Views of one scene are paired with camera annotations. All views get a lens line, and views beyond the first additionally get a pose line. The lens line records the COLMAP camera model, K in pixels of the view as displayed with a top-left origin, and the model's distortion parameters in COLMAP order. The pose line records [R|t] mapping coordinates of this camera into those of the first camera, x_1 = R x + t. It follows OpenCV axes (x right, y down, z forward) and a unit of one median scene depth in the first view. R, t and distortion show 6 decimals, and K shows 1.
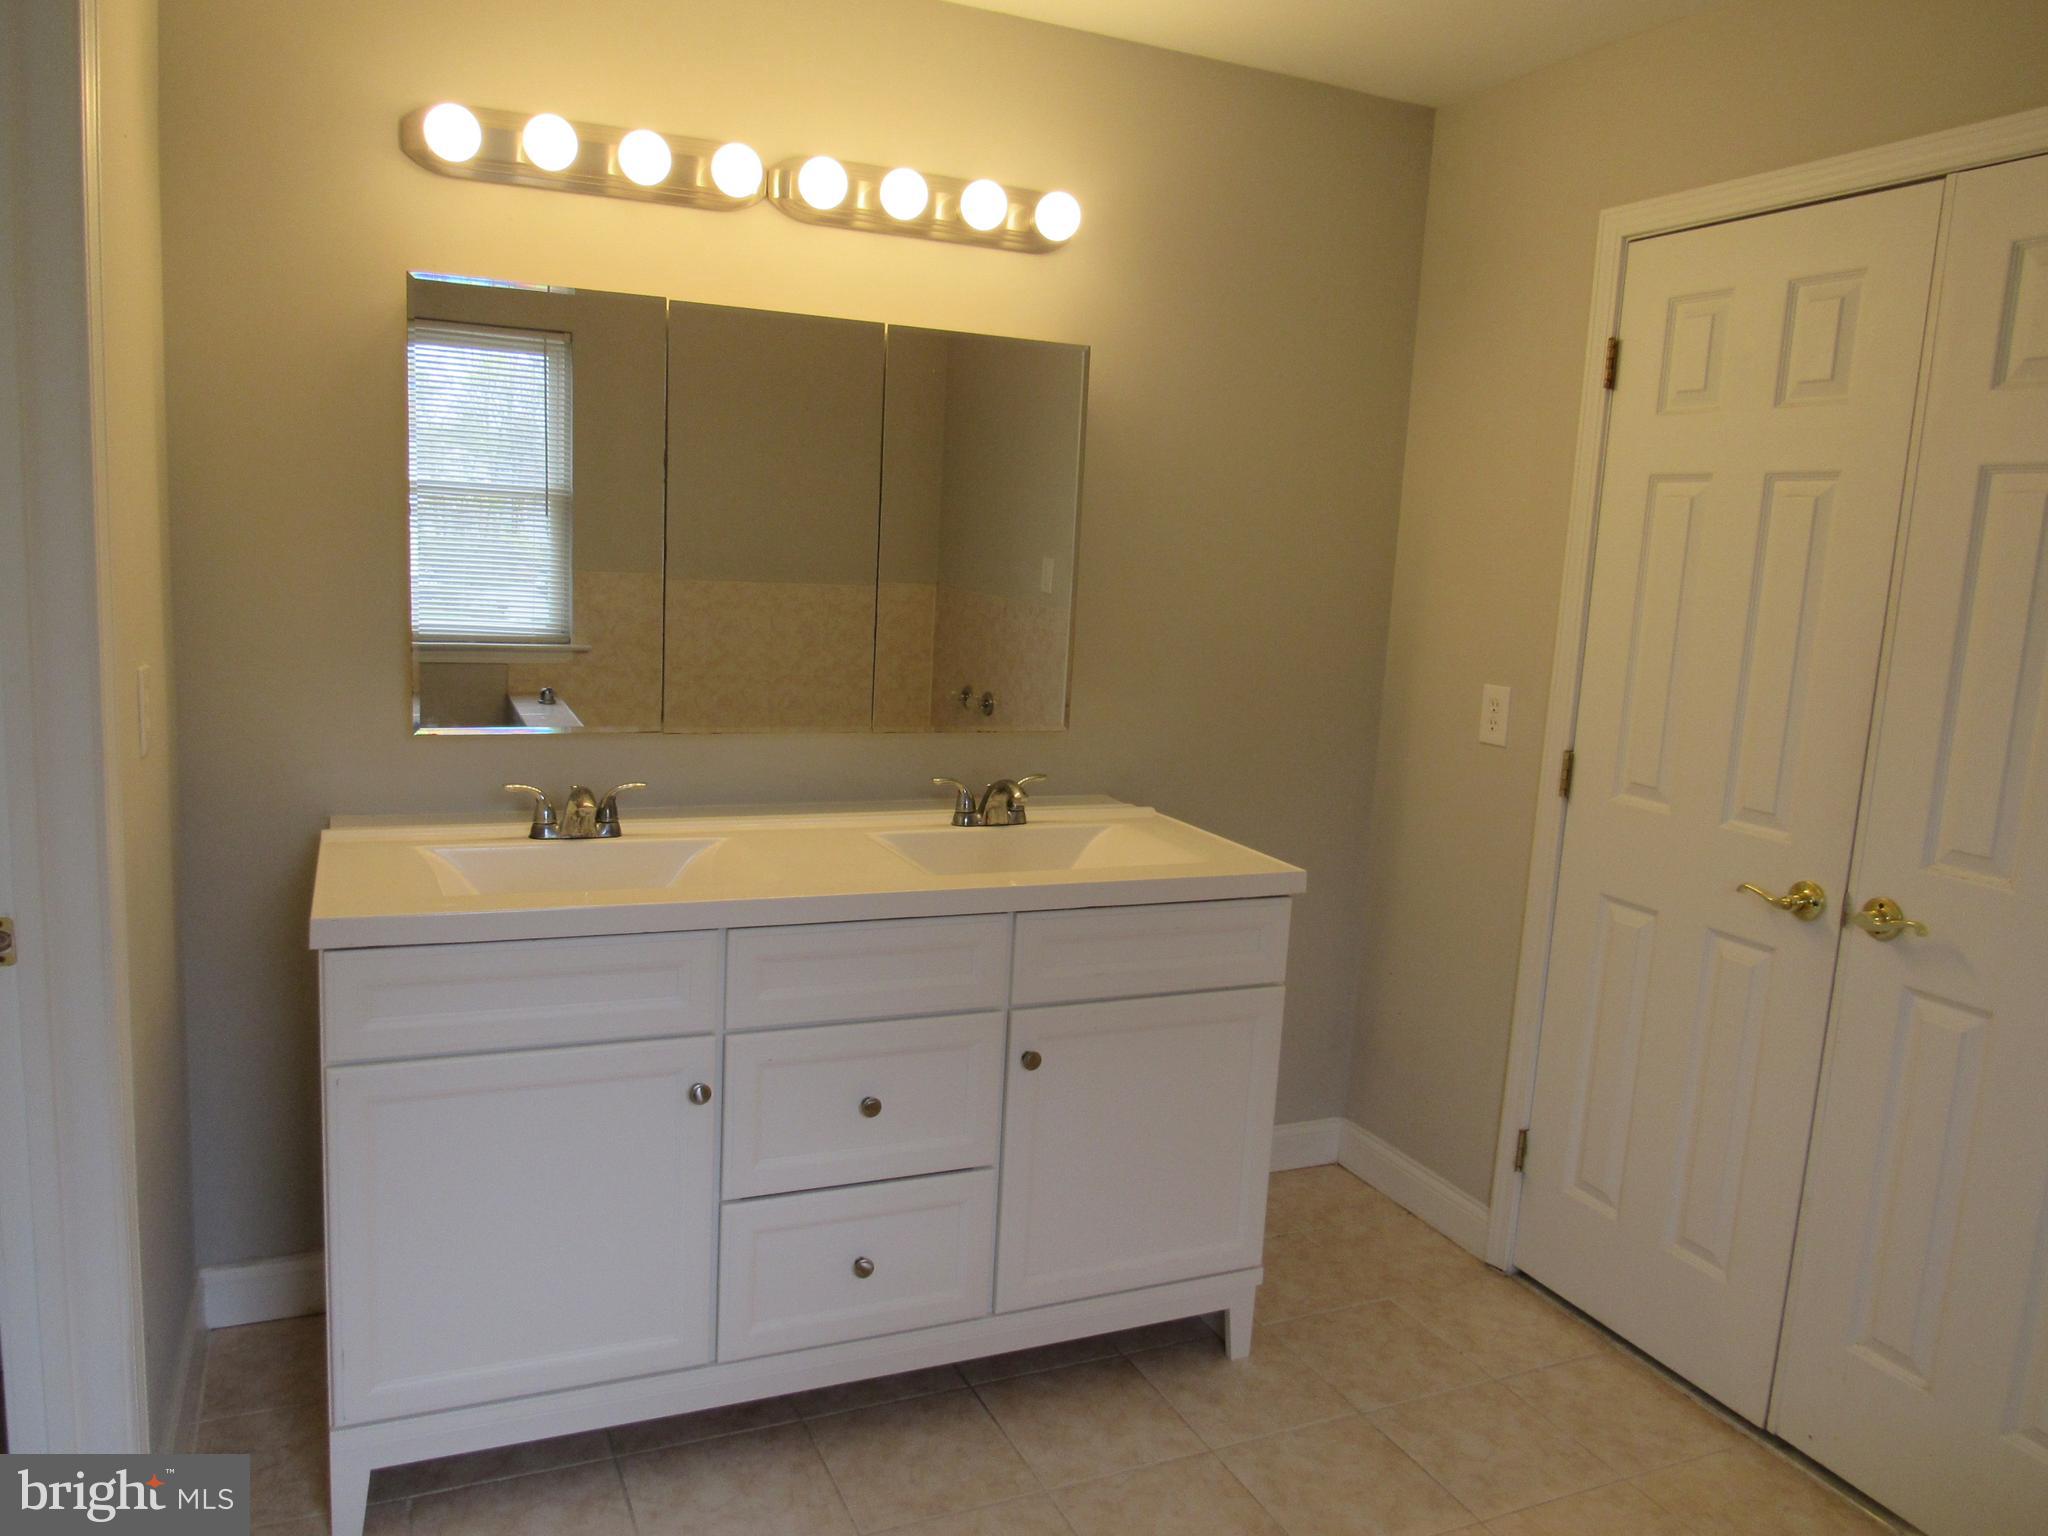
lens RADIAL K [[1462.2, 0, 1022.7], [0, 1462.2, 776.9], [0, 0, 1]] dist [-0.030933, 0.014116]
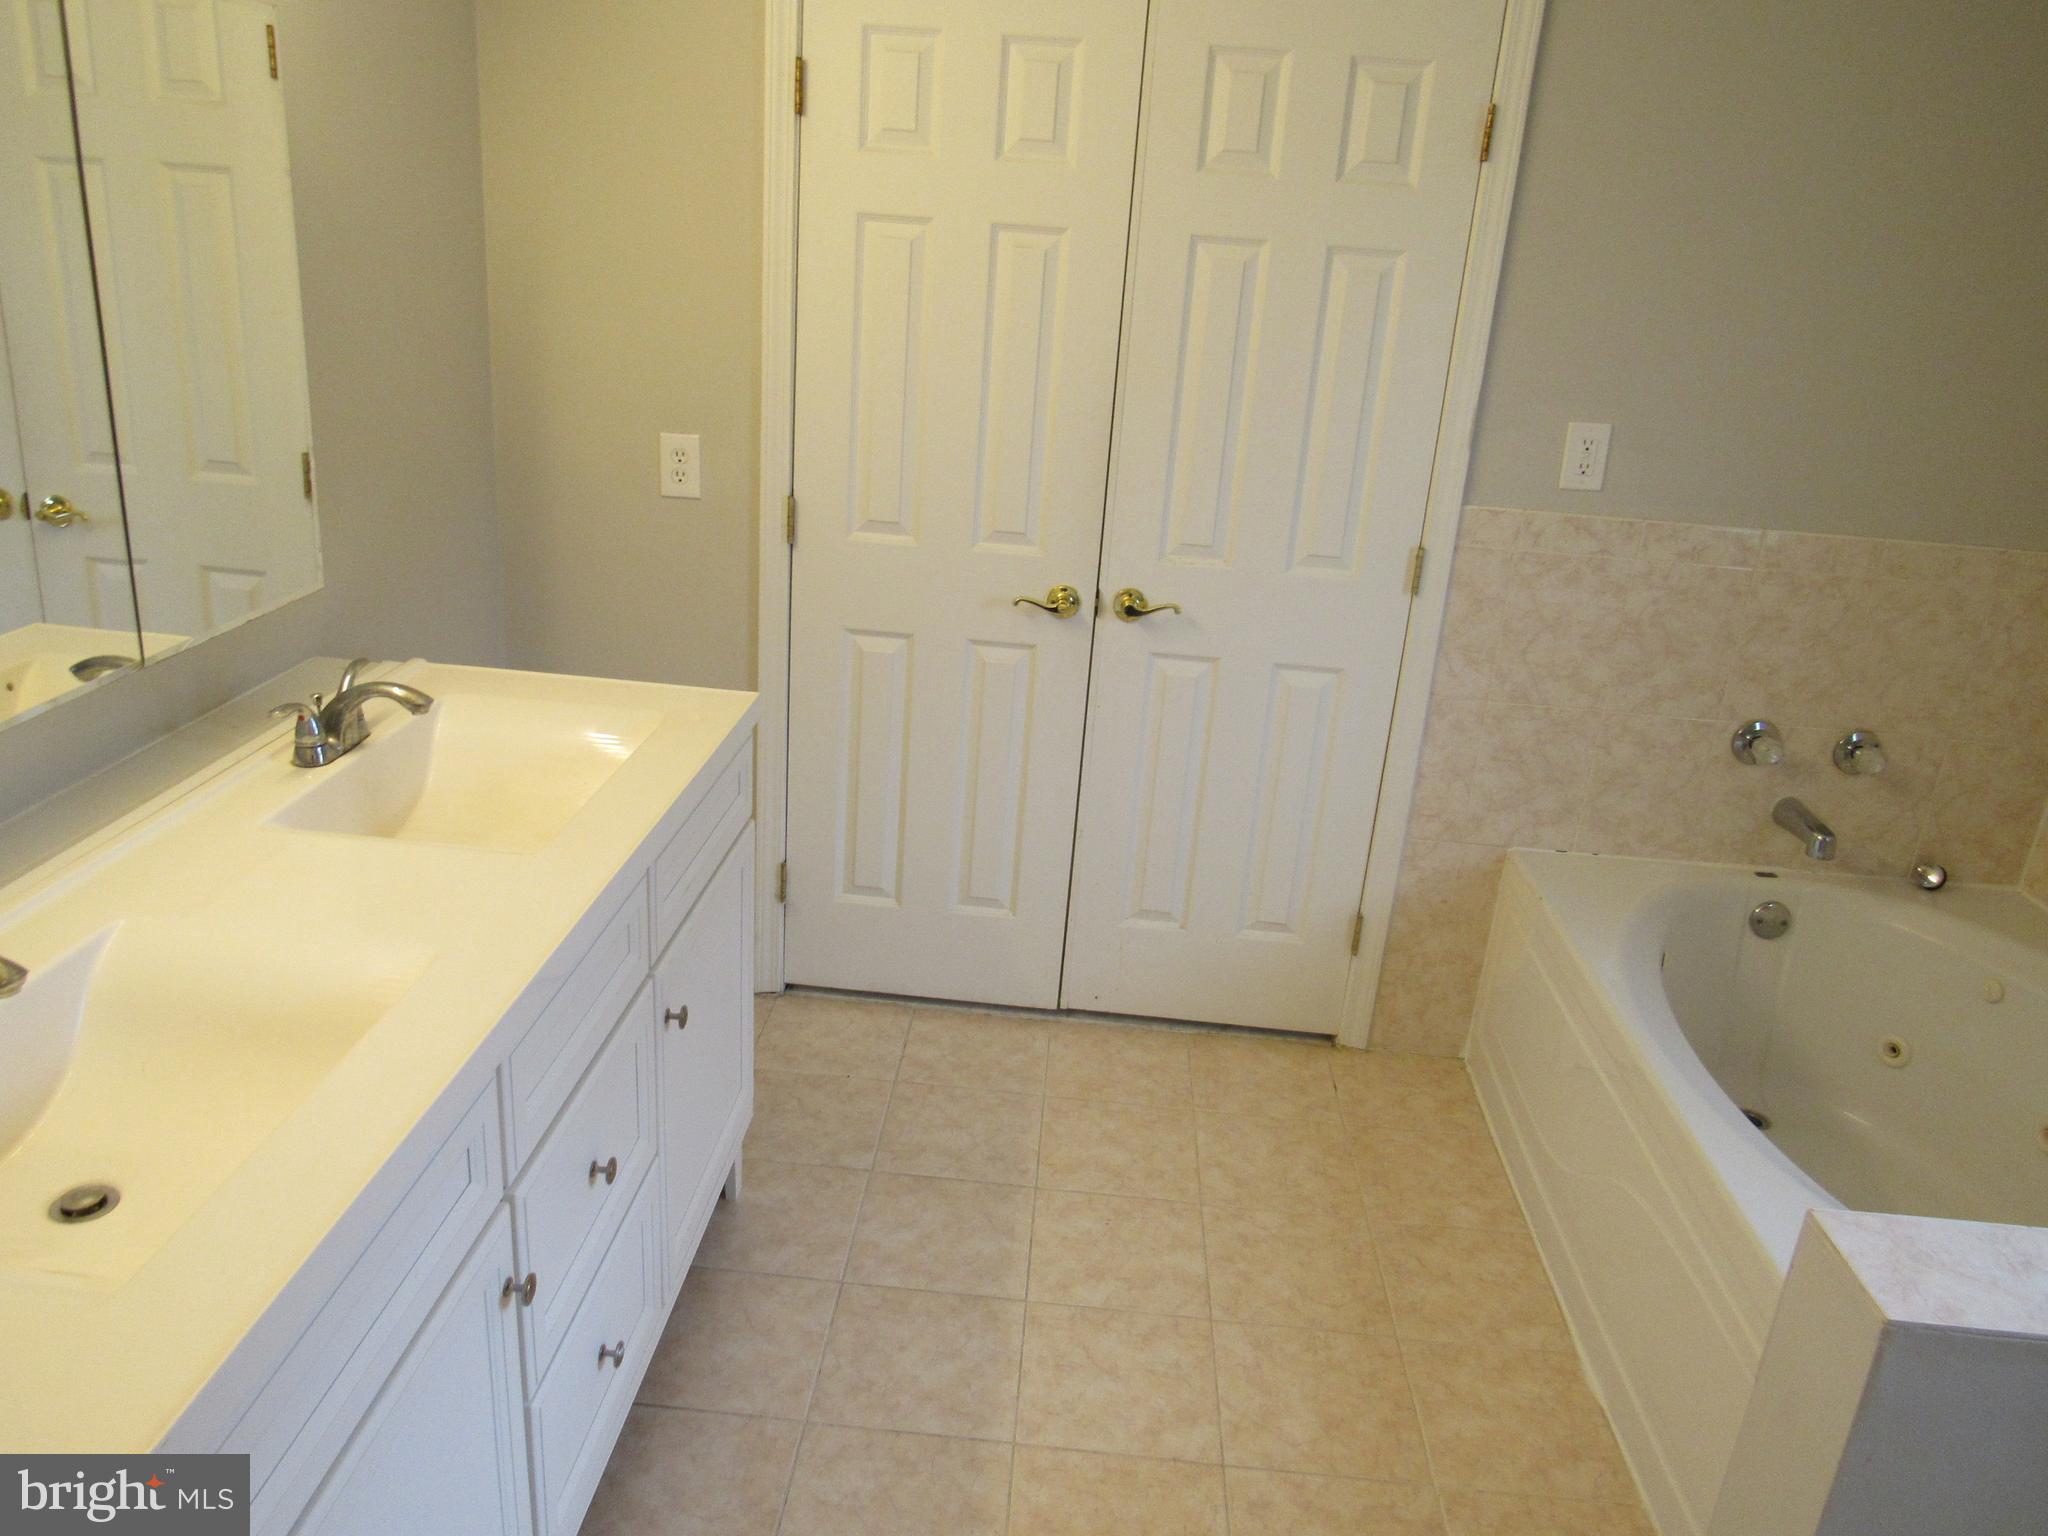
lens RADIAL K [[1462.2, 0, 1031.9], [0, 1462.2, 771.7], [0, 0, 1]] dist [-0.030933, 0.014116]
pose [[0.469170, -0.330188, 0.819058, -0.486402], [0.096137, 0.941056, 0.324301, -0.168721], [-0.877860, -0.073411, 0.473258, 0.415761]]
